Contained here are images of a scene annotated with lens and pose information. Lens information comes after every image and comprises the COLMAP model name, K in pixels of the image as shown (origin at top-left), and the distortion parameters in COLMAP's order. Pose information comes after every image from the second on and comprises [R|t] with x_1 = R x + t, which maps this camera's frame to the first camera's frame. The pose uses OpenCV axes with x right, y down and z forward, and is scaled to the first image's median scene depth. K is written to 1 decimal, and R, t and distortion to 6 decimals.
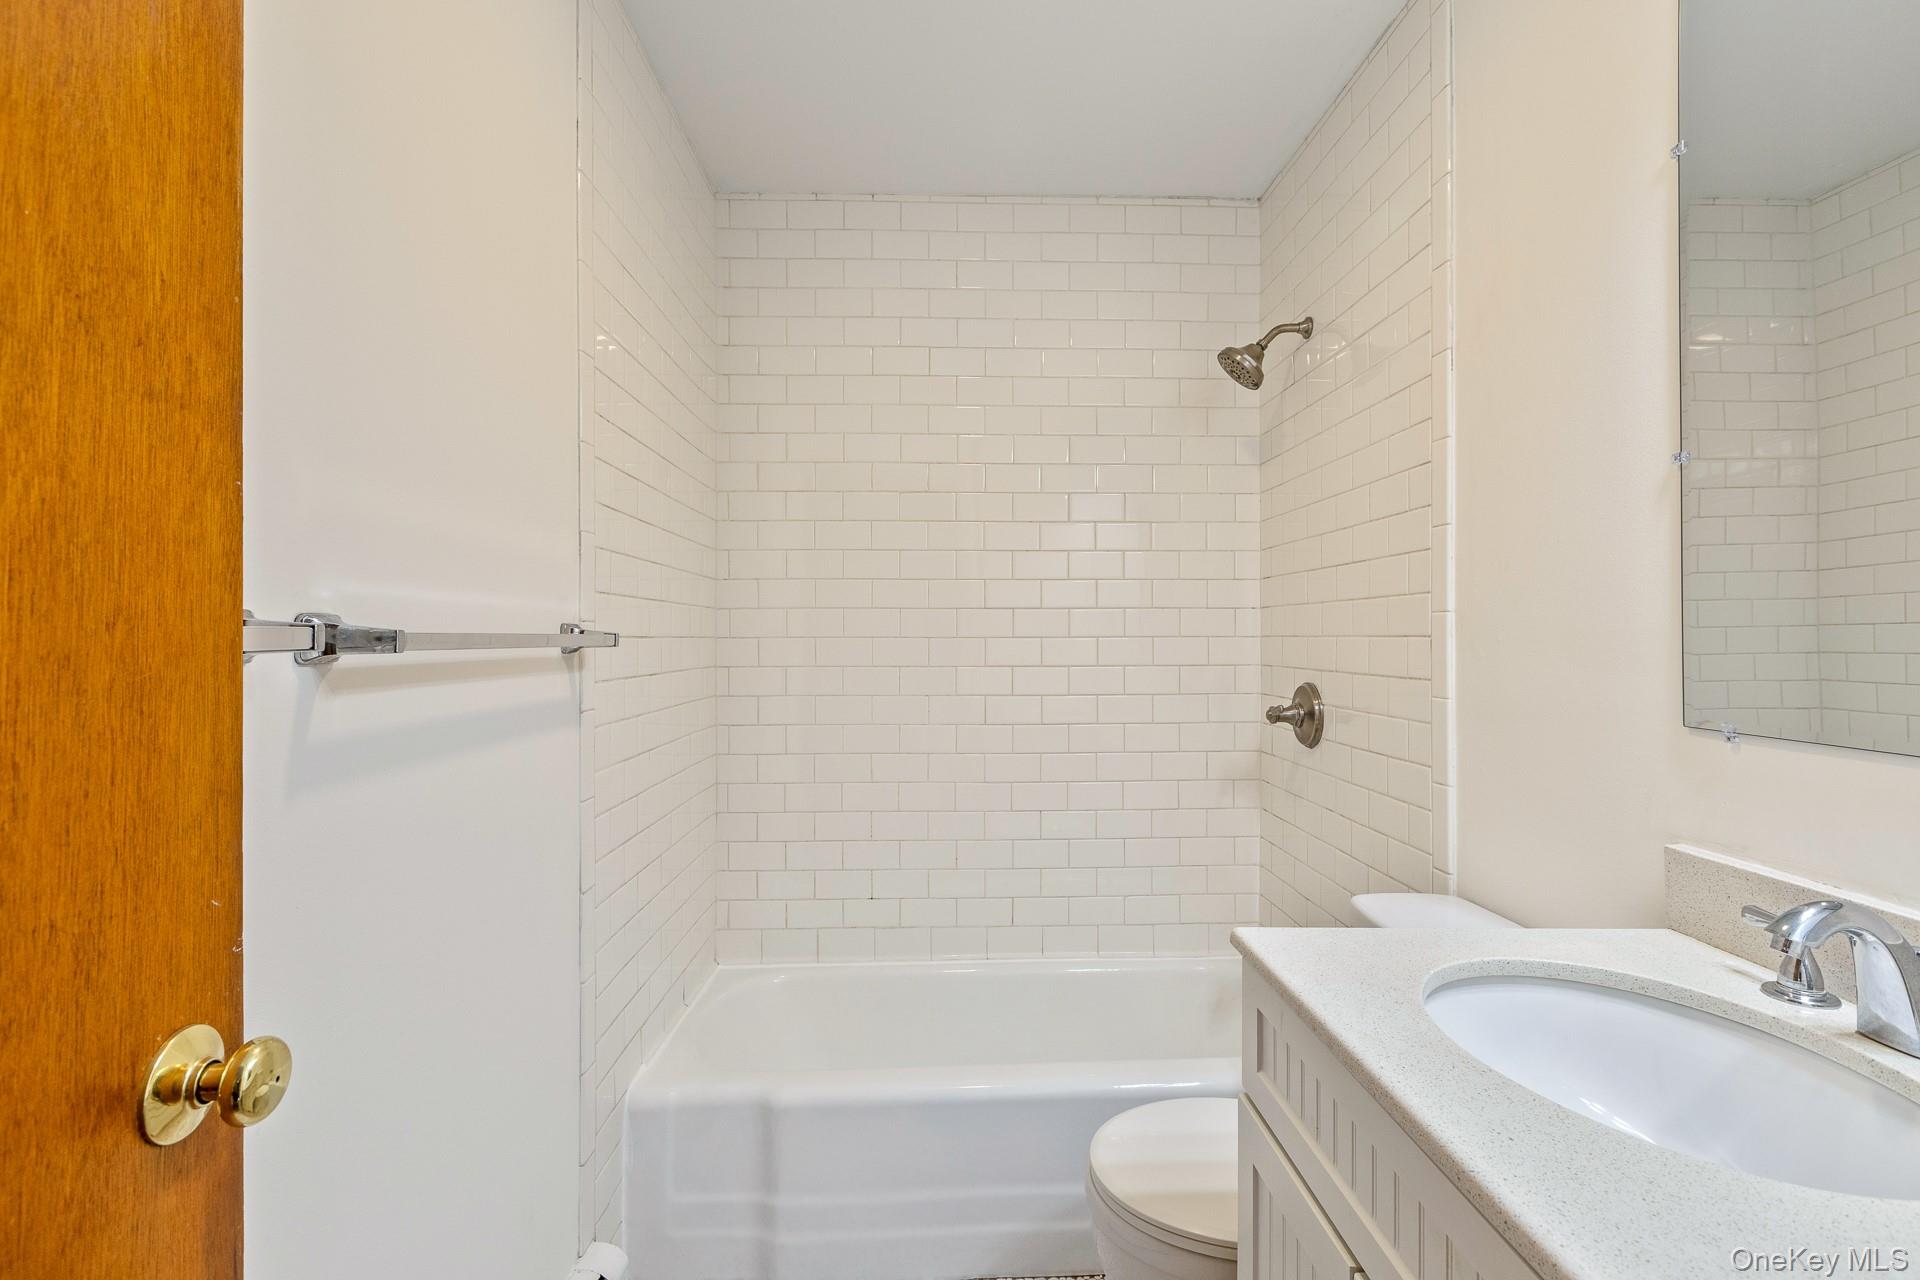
lens RADIAL K [[888.1, 0, 1076.9], [0, 888.1, 629.5], [0, 0, 1]] dist [0.002958, -0.001885]
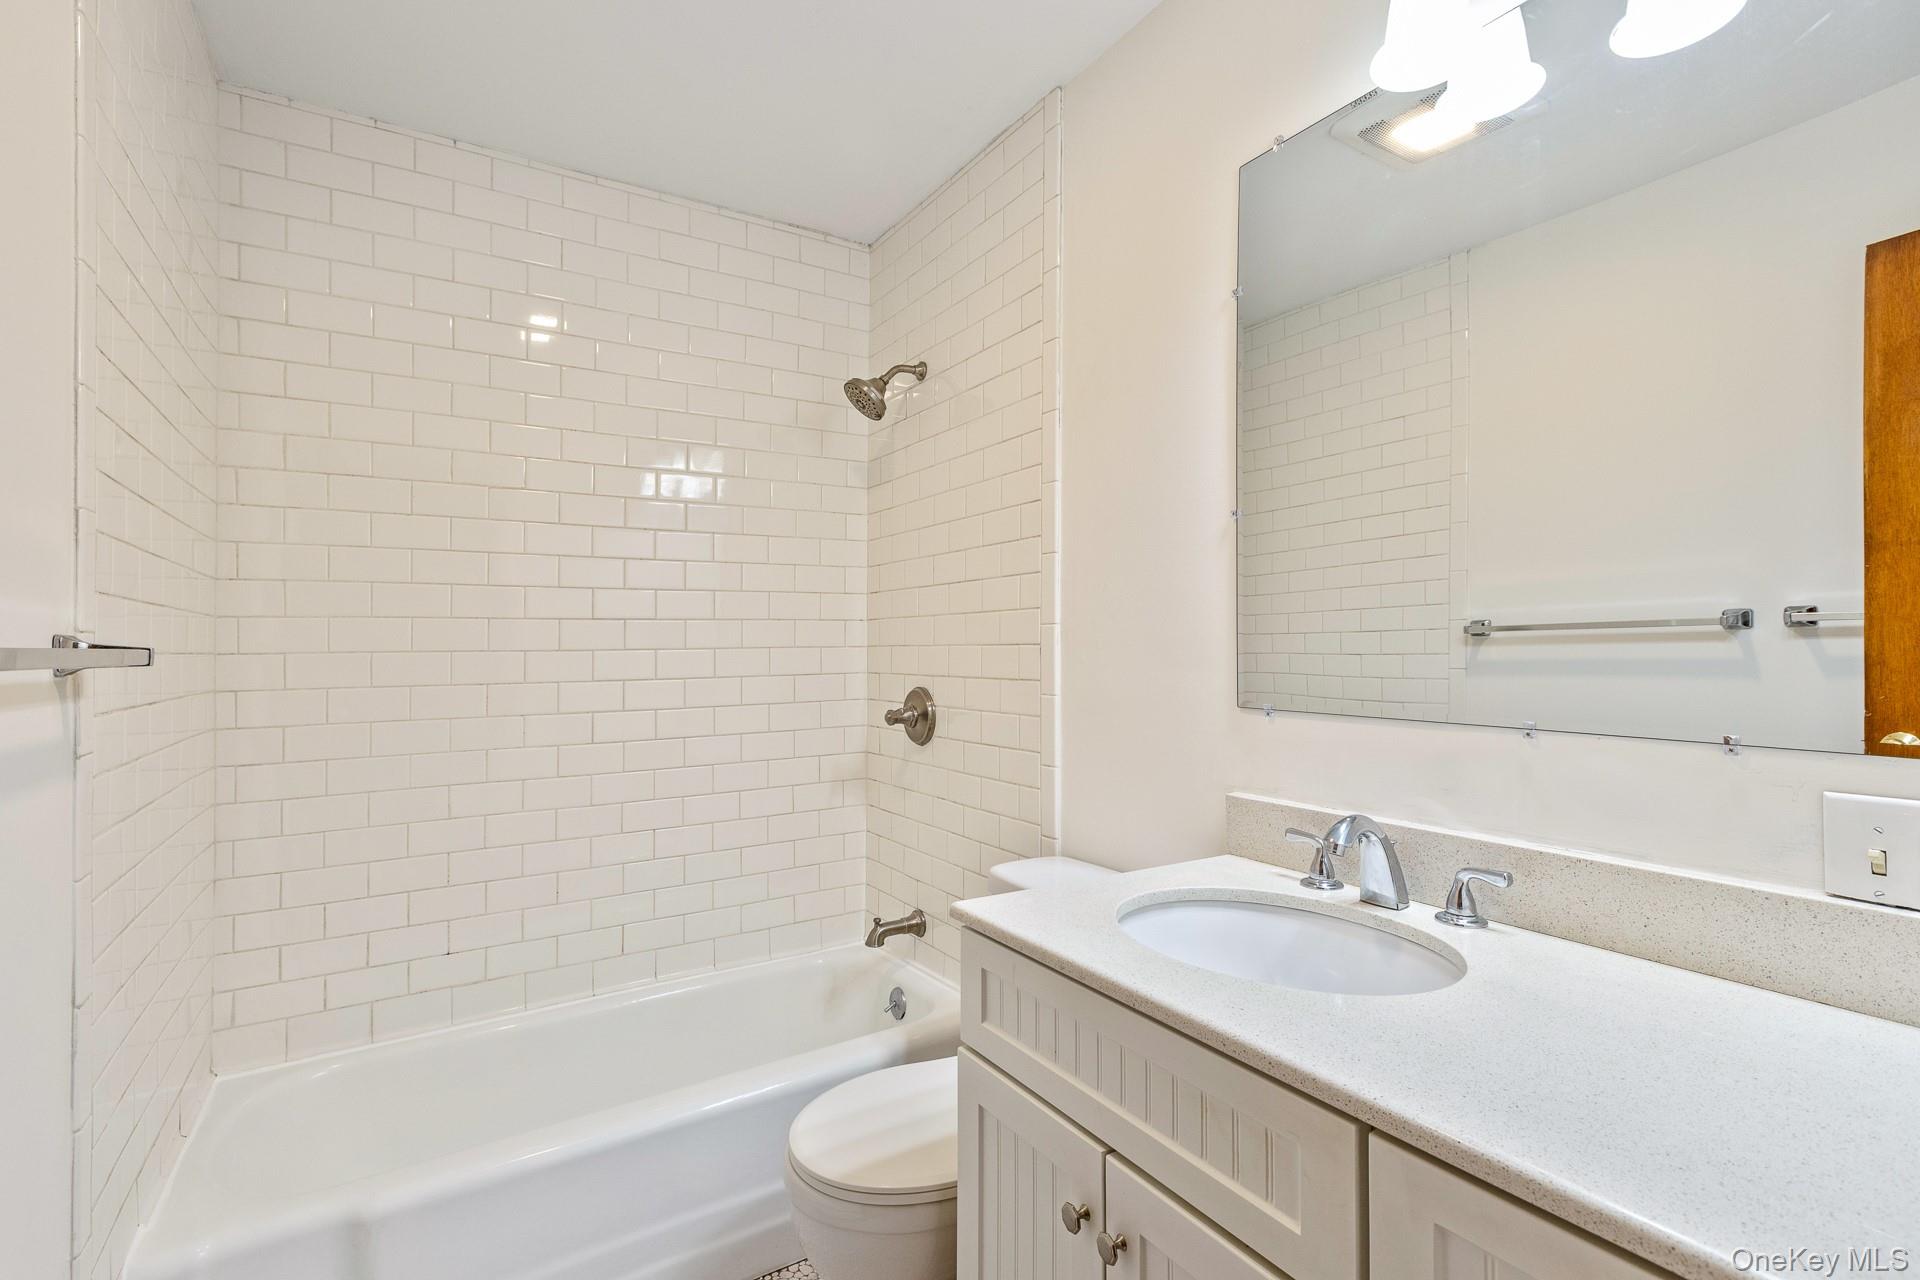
lens RADIAL K [[872.0, 0, 945.6], [0, 872.0, 640.7], [0, 0, 1]] dist [0.001964, 0.000517]
pose [[0.869739, -0.004991, 0.493486, -0.294286], [0.006082, 0.999981, -0.000607, 0.002543], [-0.493474, 0.003529, 0.869754, 0.030037]]
